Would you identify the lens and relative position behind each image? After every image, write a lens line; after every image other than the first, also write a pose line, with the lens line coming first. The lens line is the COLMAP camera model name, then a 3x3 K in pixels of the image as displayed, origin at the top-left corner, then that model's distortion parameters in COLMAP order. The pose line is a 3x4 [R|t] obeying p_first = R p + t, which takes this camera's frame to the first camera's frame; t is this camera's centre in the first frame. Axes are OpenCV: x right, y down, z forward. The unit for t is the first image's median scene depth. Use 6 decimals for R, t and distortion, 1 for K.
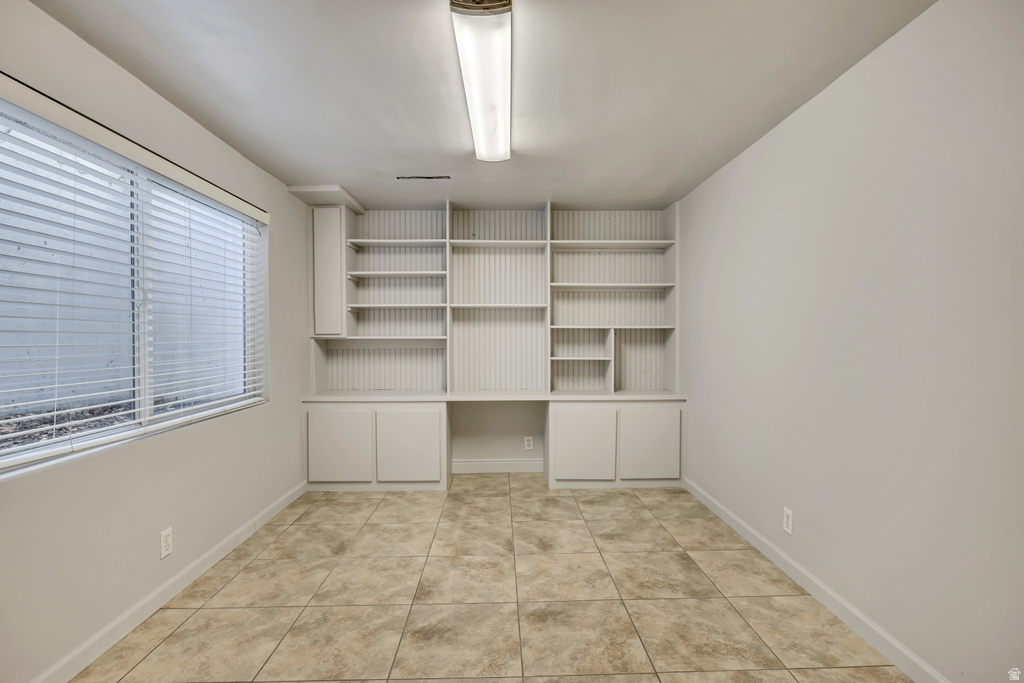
lens RADIAL K [[459.8, 0, 508.5], [0, 459.8, 340.2], [0, 0, 1]] dist [0.000218, 0.000156]
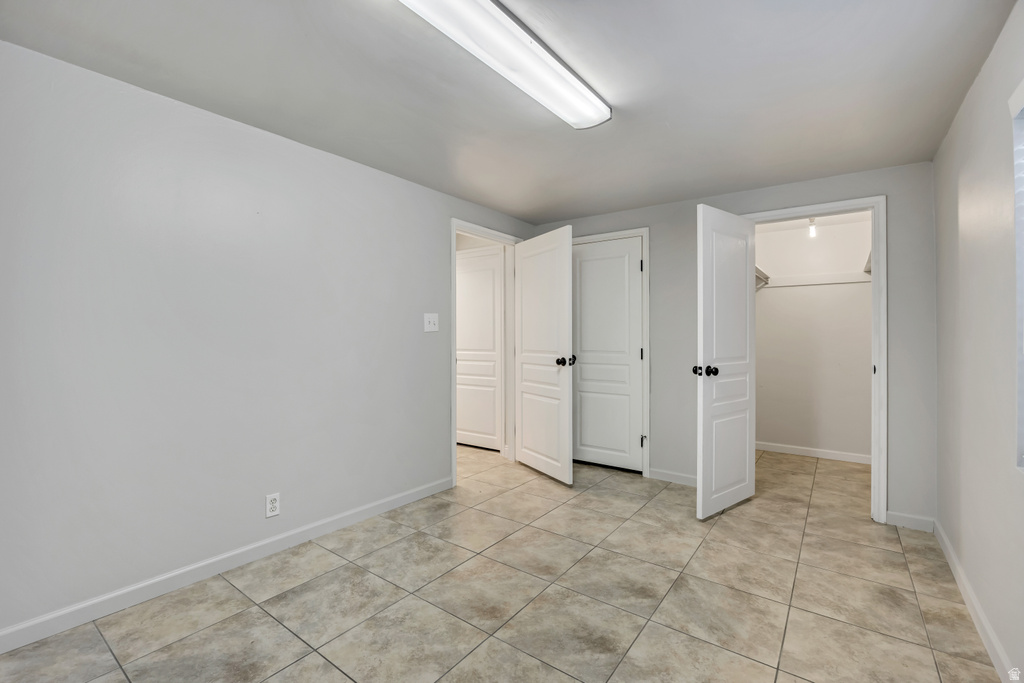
lens RADIAL K [[459.8, 0, 506.8], [0, 459.8, 340.0], [0, 0, 1]] dist [0.000218, 0.000156]
pose [[-0.784229, -0.004485, 0.620456, -0.553686], [0.002810, 0.999938, 0.010780, -0.006576], [-0.620466, 0.010197, -0.784167, 1.680942]]
